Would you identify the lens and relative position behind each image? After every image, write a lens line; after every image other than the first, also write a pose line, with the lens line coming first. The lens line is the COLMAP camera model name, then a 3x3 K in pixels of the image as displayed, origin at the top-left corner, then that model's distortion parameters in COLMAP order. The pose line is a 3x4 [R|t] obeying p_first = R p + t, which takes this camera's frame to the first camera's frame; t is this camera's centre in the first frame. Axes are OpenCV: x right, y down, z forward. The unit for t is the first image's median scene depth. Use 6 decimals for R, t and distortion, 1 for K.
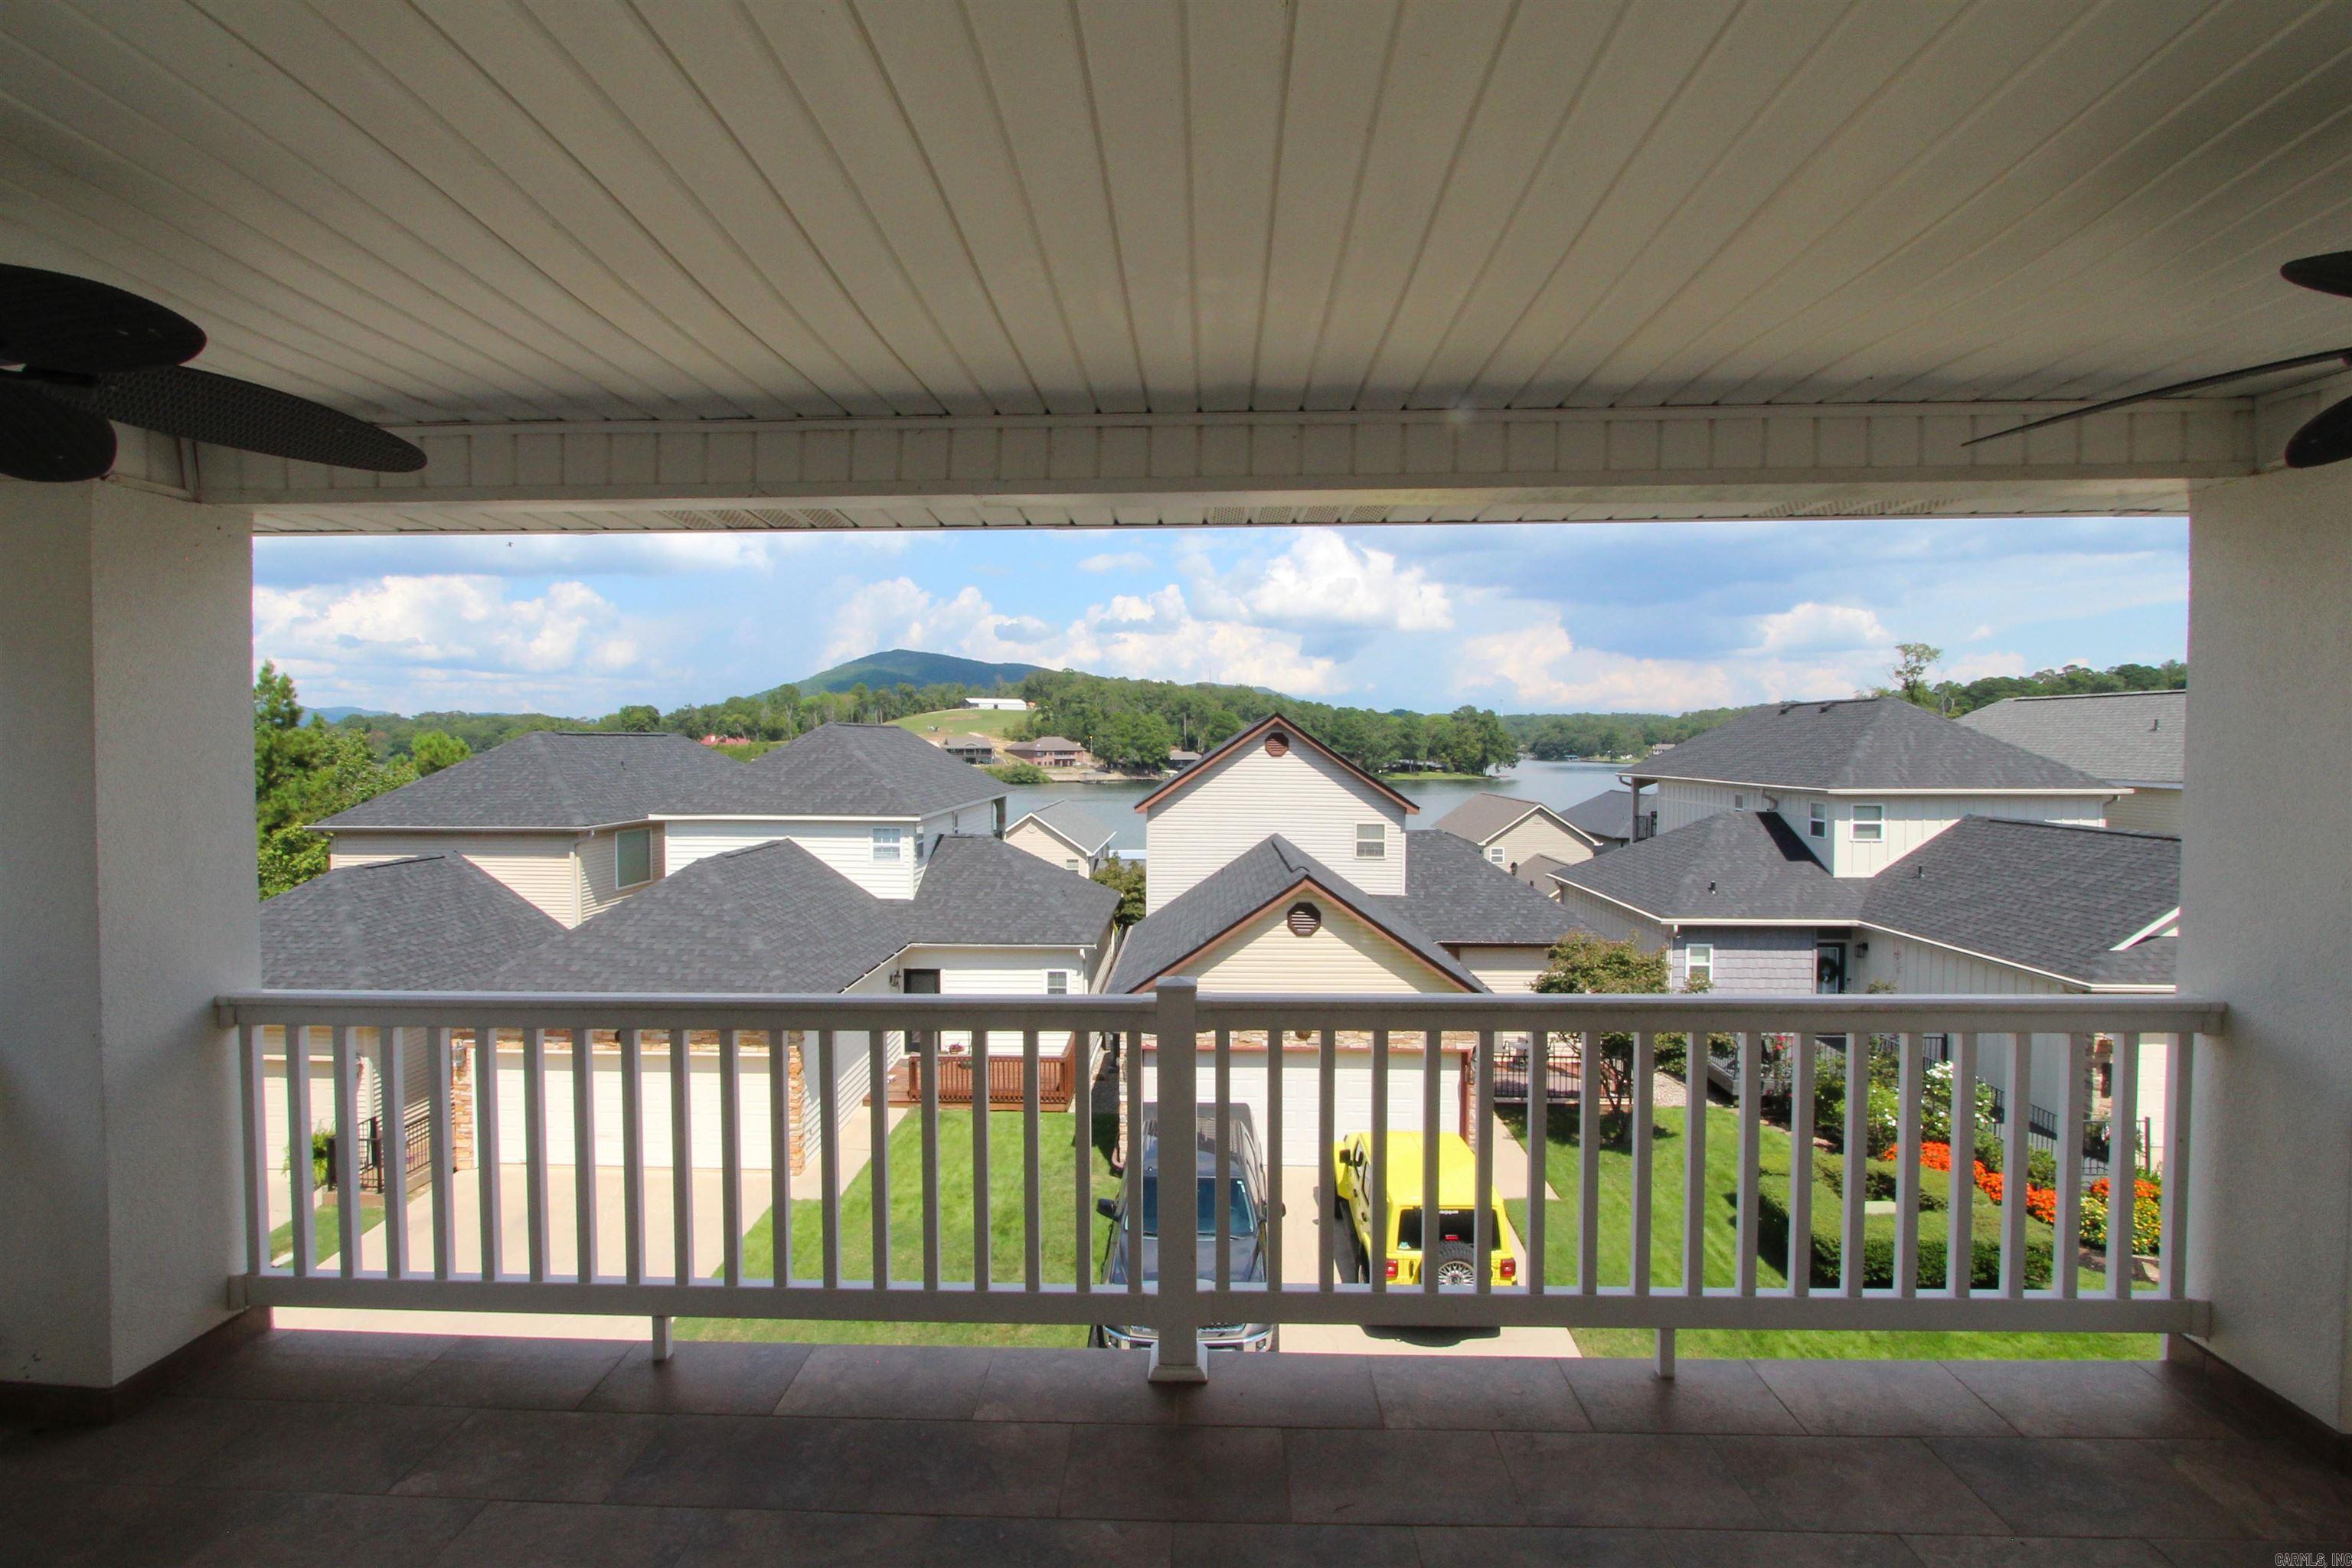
lens RADIAL K [[1137.0, 0, 1160.3], [0, 1137.0, 782.4], [0, 0, 1]] dist [-0.013850, 0.002449]
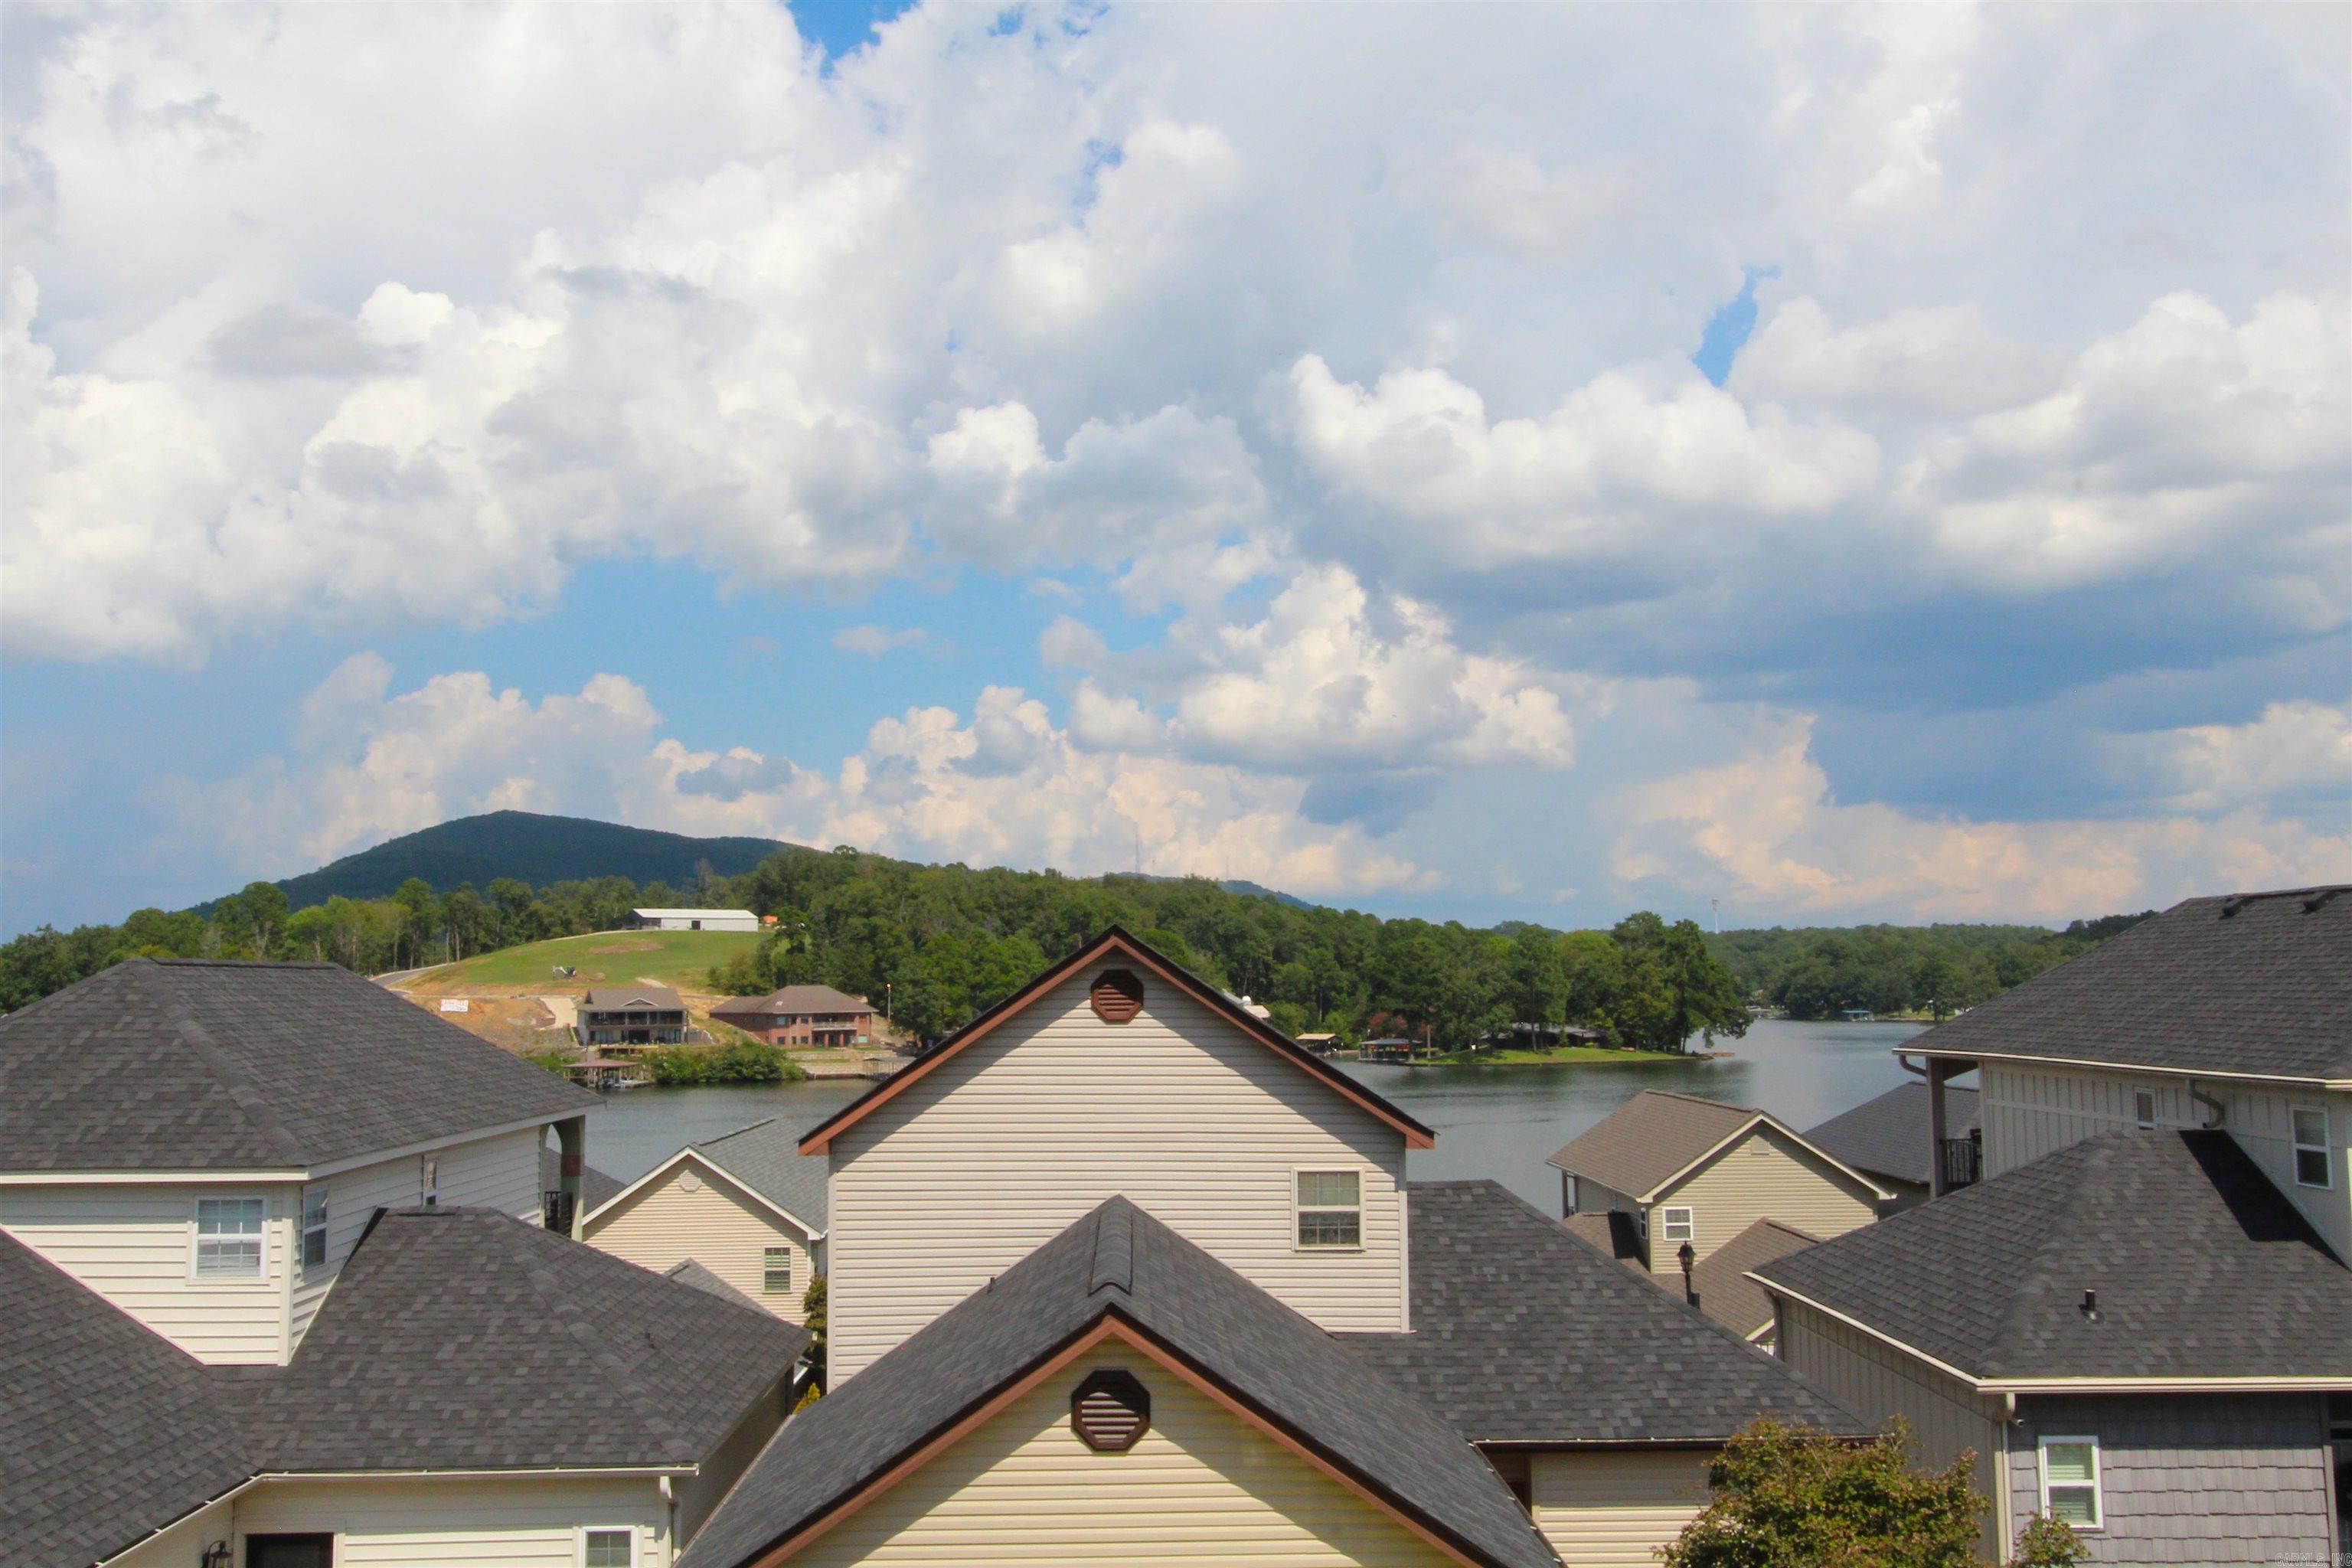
lens RADIAL K [[2264.0, 0, 1161.3], [0, 2264.0, 772.7], [0, 0, 1]] dist [0.013543, 0.000000]
pose [[0.998824, -0.007659, 0.047883, 0.077544], [0.013907, 0.991211, -0.131557, -0.002512], [-0.046455, 0.132068, 0.990152, 0.098247]]
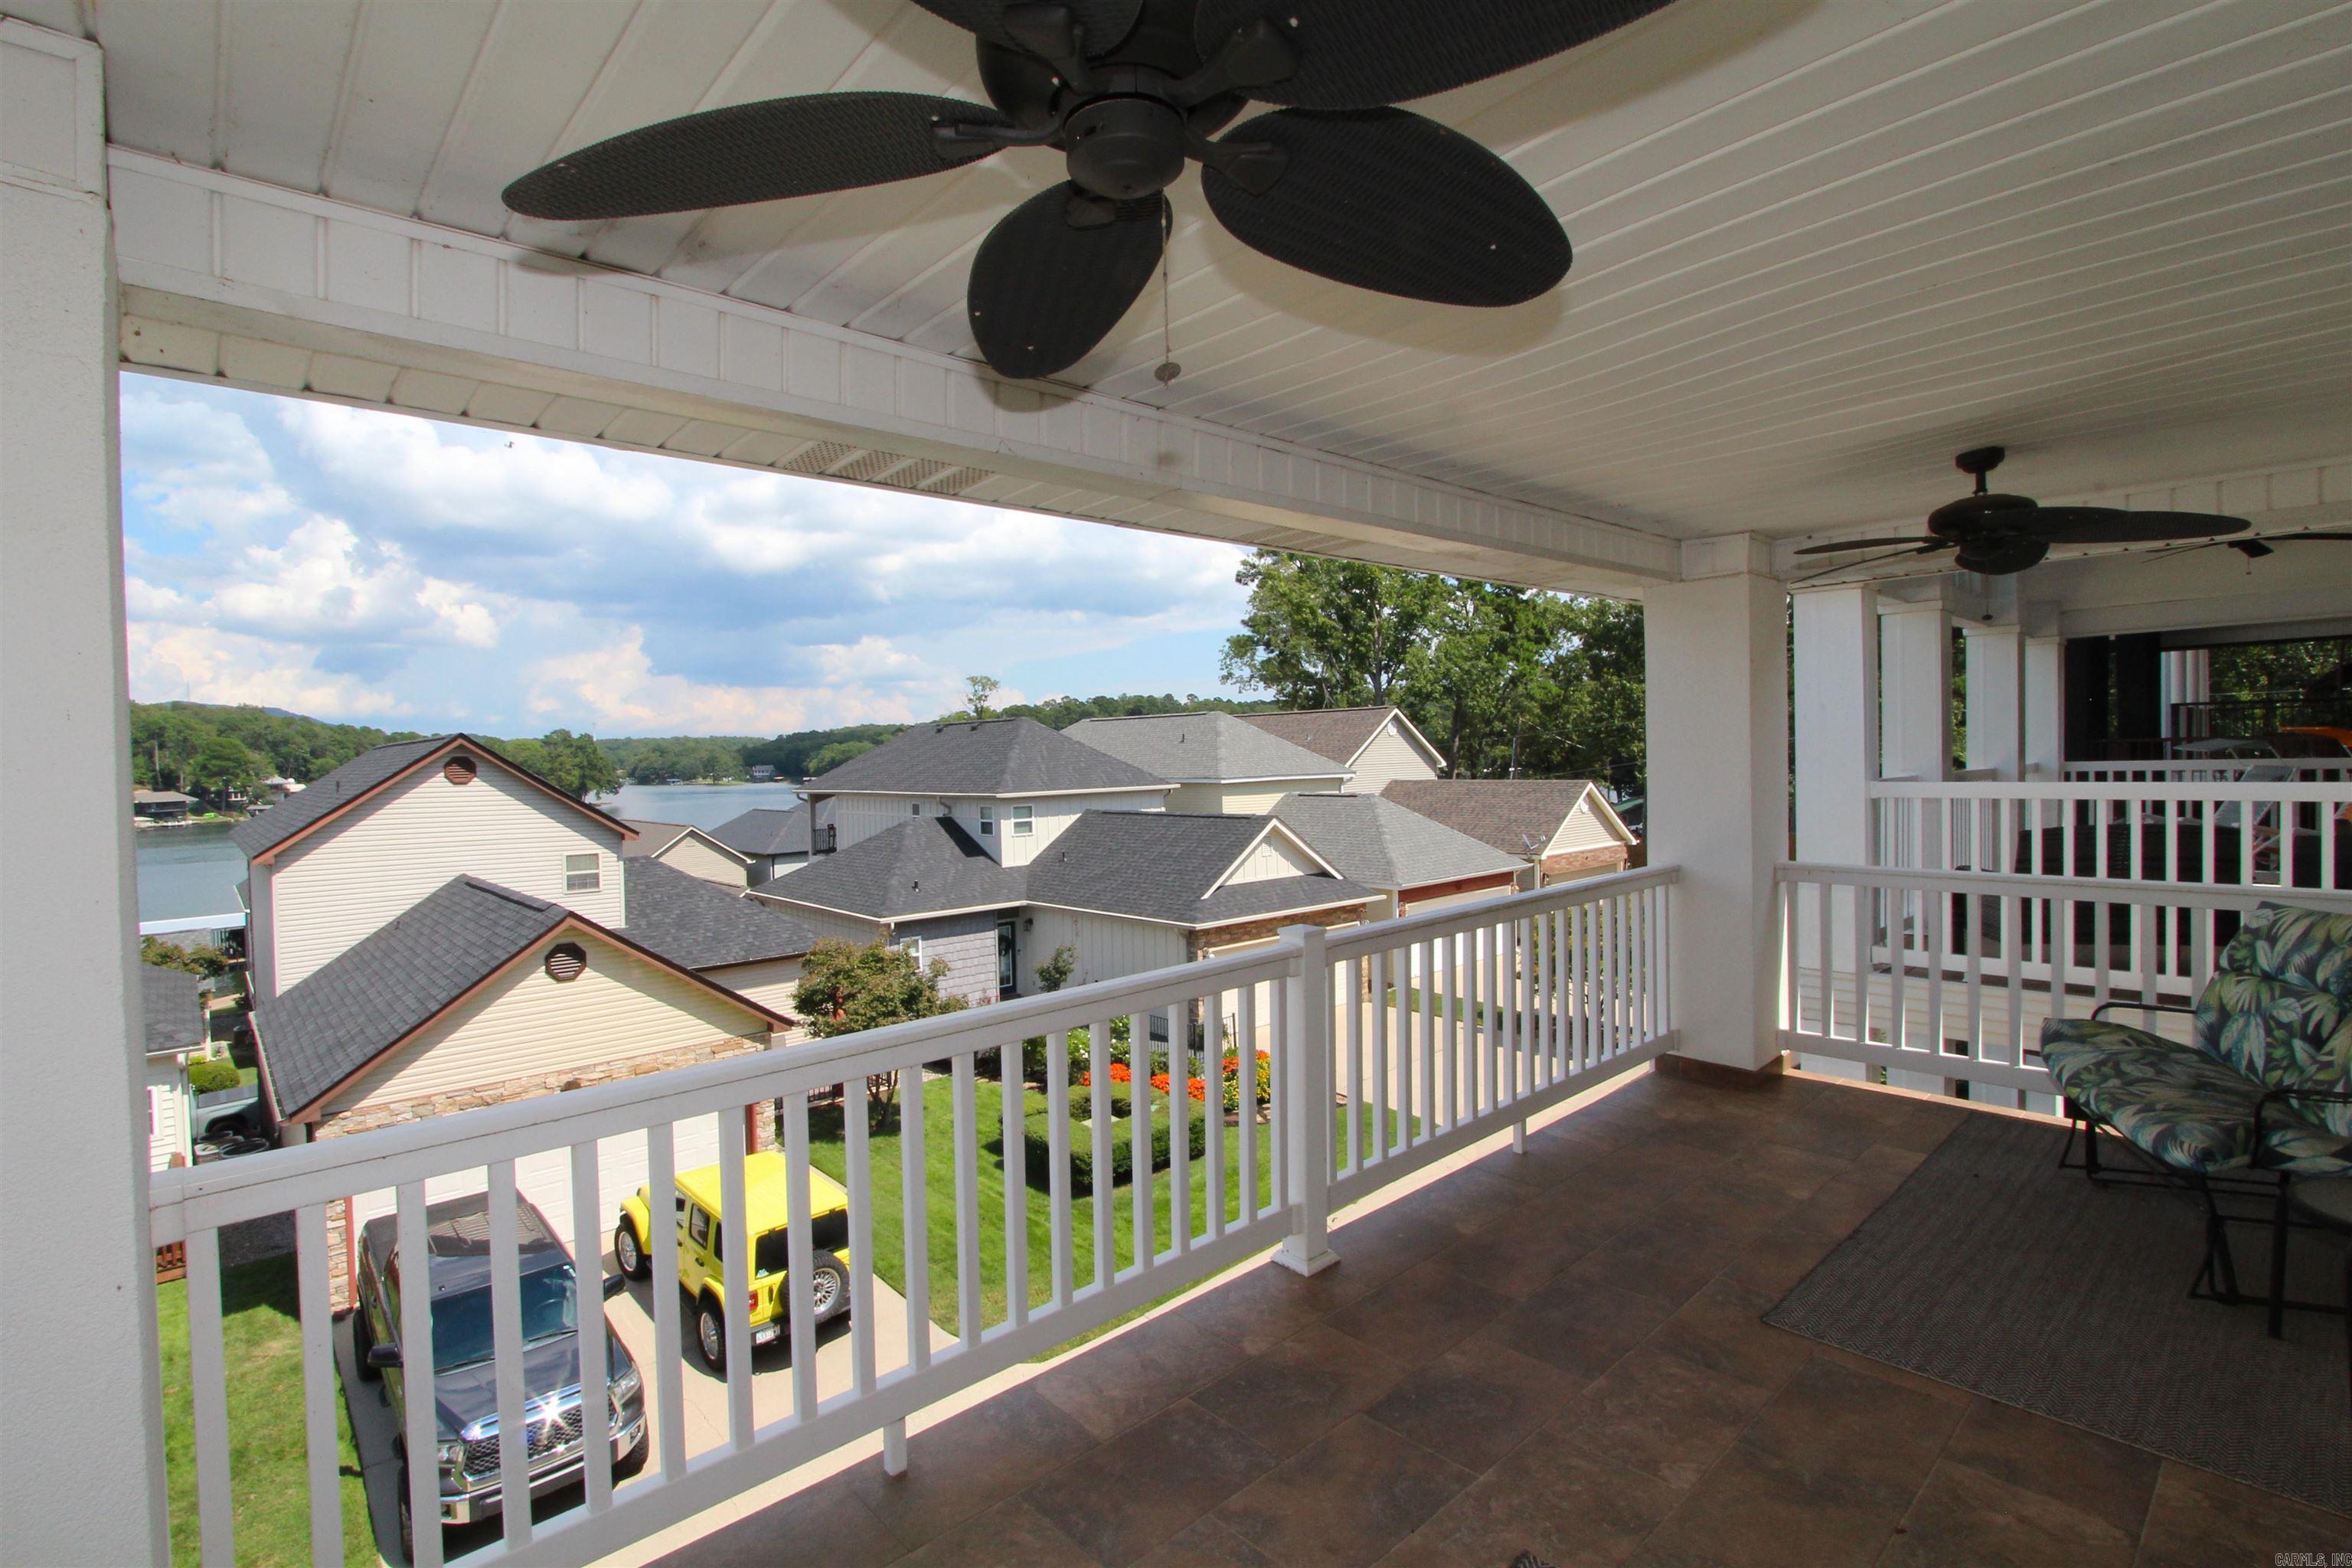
lens RADIAL K [[1115.0, 0, 1169.1], [0, 1115.0, 773.5], [0, 0, 1]] dist [-0.020909, 0.003737]
pose [[0.710372, -0.030599, 0.703161, -0.104358], [0.050276, 0.998708, -0.007332, 0.001976], [-0.702028, 0.040560, 0.710993, 0.032077]]
